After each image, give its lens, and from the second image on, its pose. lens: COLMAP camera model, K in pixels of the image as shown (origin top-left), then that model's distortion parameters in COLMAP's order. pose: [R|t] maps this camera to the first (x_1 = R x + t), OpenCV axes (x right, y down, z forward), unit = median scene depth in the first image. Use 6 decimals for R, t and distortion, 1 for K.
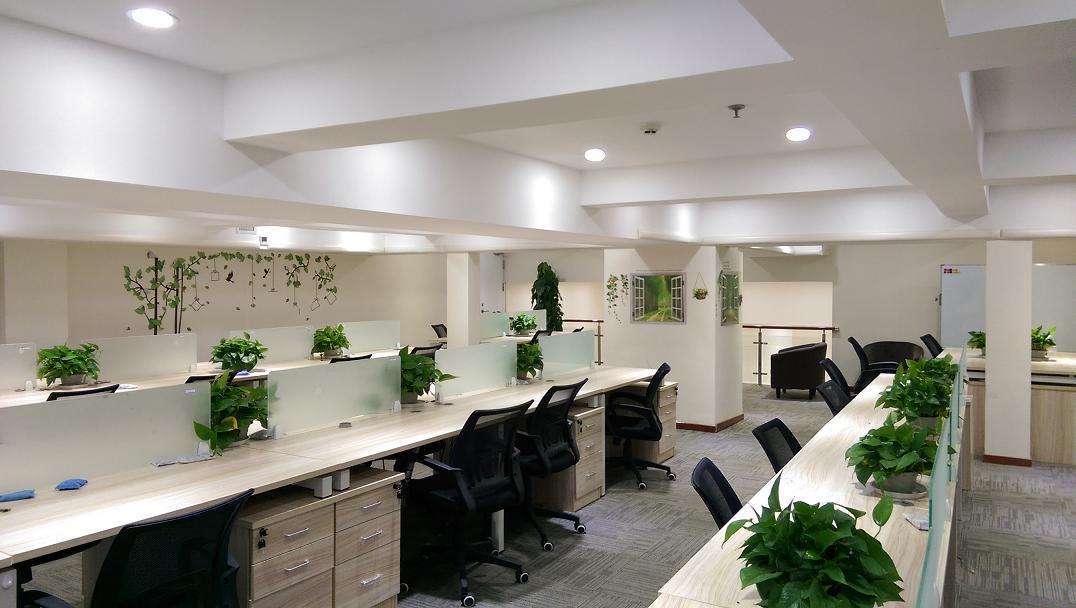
lens RADIAL K [[762.8, 0, 546.7], [0, 762.8, 300.5], [0, 0, 1]] dist [0.050076, -0.032654]
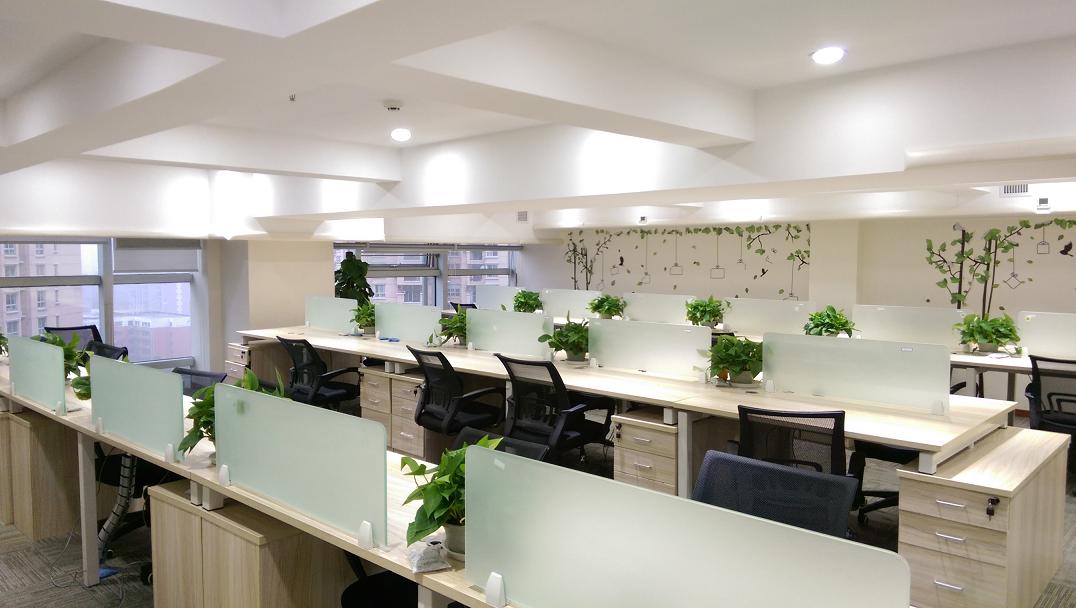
lens RADIAL K [[762.8, 0, 540.5], [0, 762.8, 293.9], [0, 0, 1]] dist [0.050076, -0.032654]
pose [[-0.234460, 0.050878, -0.970793, 0.549571], [-0.028680, 0.997833, 0.059222, -0.017645], [0.971703, 0.041727, -0.232493, 0.712808]]
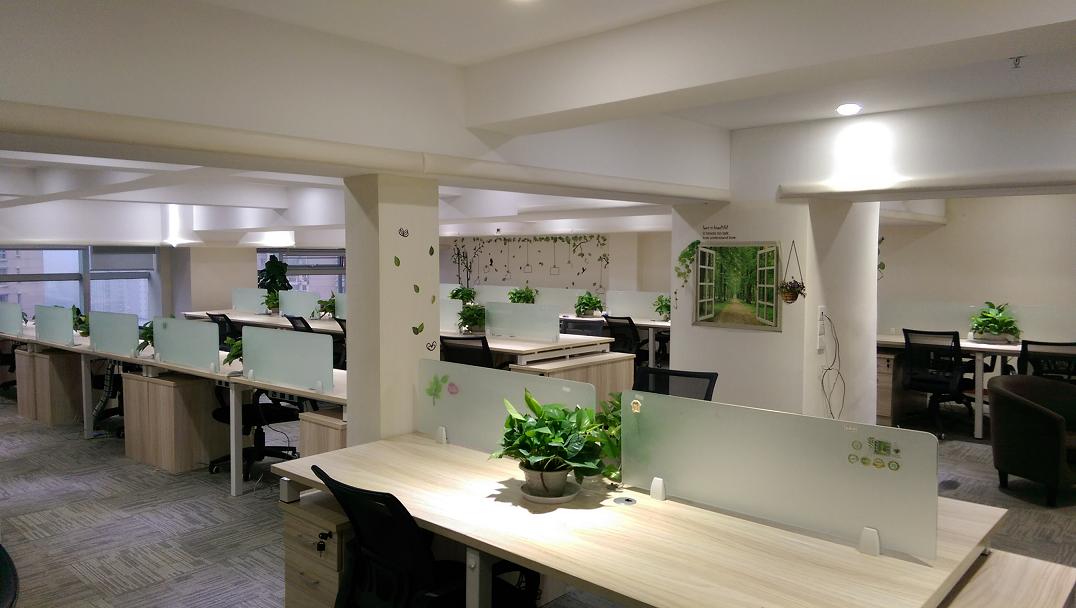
lens RADIAL K [[762.8, 0, 544.7], [0, 762.8, 303.9], [0, 0, 1]] dist [0.050076, -0.032654]
pose [[-0.194396, 0.060953, -0.979028, 0.891658], [-0.026533, 0.997376, 0.067364, -0.025689], [0.980564, 0.039072, -0.192269, 0.994205]]
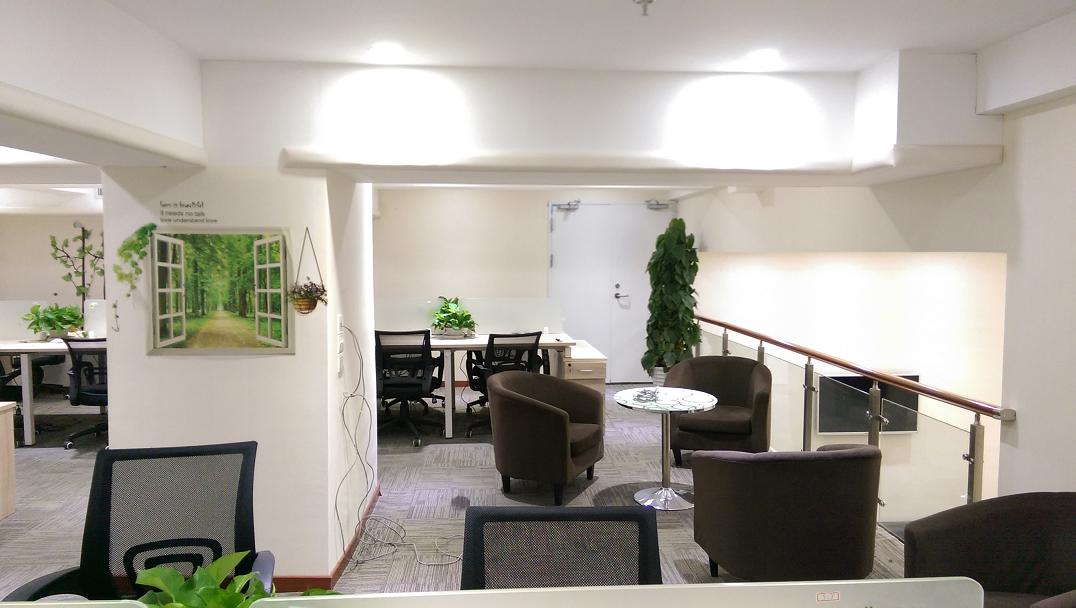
lens RADIAL K [[762.8, 0, 549.4], [0, 762.8, 299.1], [0, 0, 1]] dist [0.050076, -0.032654]
pose [[0.553329, 0.052576, -0.831302, 0.703241], [-0.022190, 0.998582, 0.048385, -0.023253], [0.832667, -0.008327, 0.553711, 0.941917]]
